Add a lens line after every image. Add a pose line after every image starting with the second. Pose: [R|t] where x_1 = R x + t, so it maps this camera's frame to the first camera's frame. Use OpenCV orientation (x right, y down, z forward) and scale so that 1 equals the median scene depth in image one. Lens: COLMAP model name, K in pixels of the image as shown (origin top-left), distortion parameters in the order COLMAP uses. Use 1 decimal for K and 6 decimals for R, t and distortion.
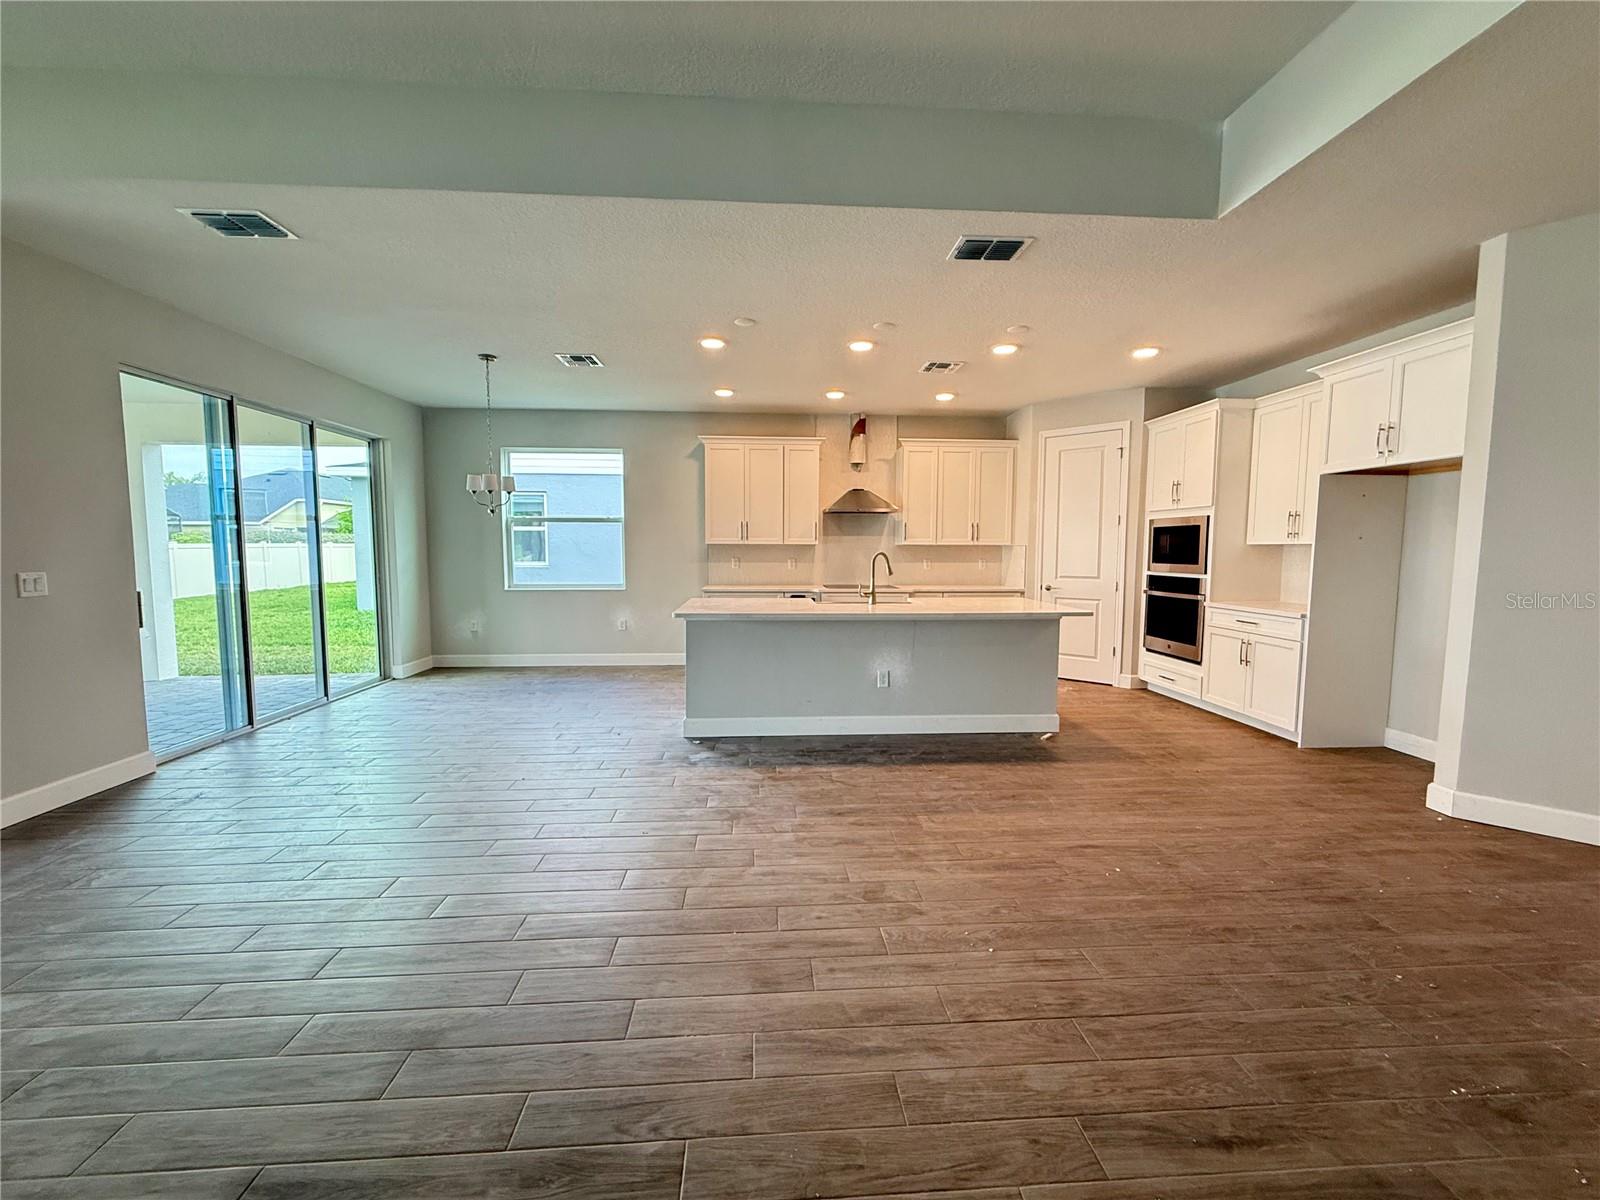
lens RADIAL K [[635.9, 0, 797.8], [0, 635.9, 597.7], [0, 0, 1]] dist [0.000744, 0.000140]
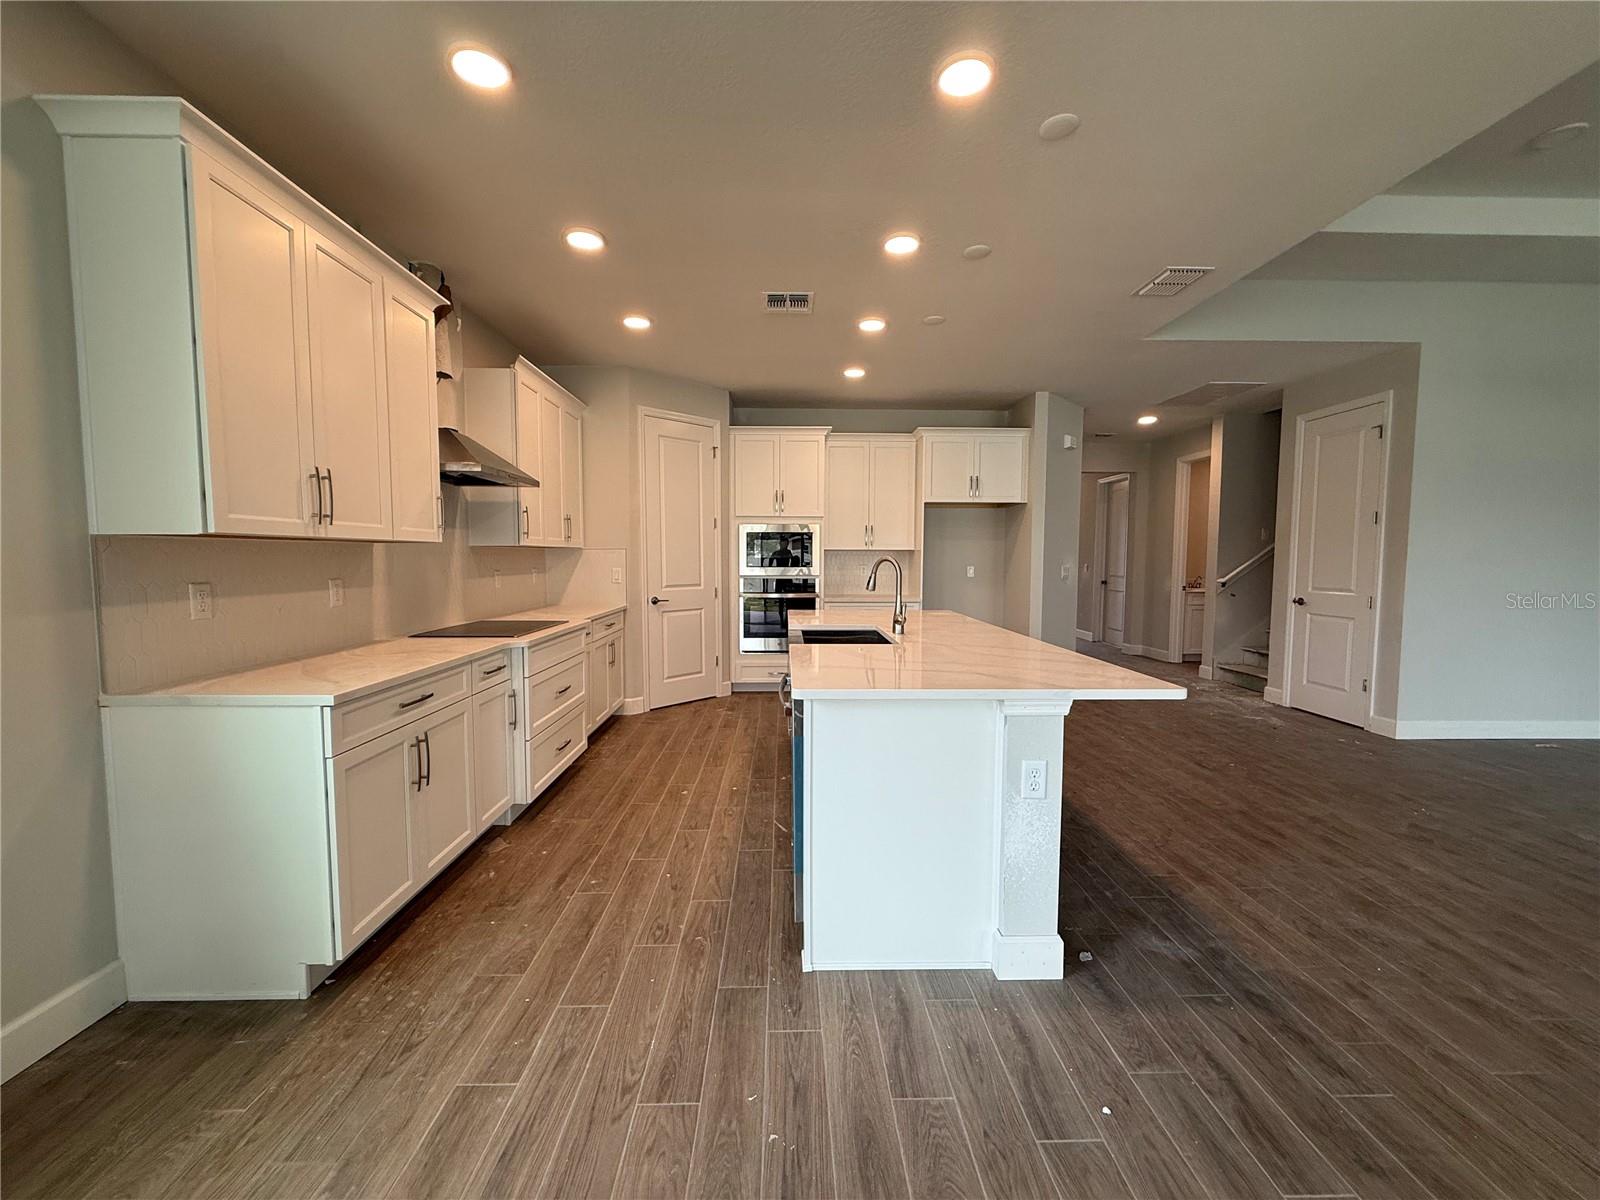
lens RADIAL K [[635.9, 0, 798.6], [0, 635.9, 598.0], [0, 0, 1]] dist [0.000744, 0.000140]
pose [[0.047595, -0.067569, 0.996579, -0.617980], [0.076969, 0.994991, 0.063785, -0.085277], [-0.995897, 0.073669, 0.052558, 1.157638]]
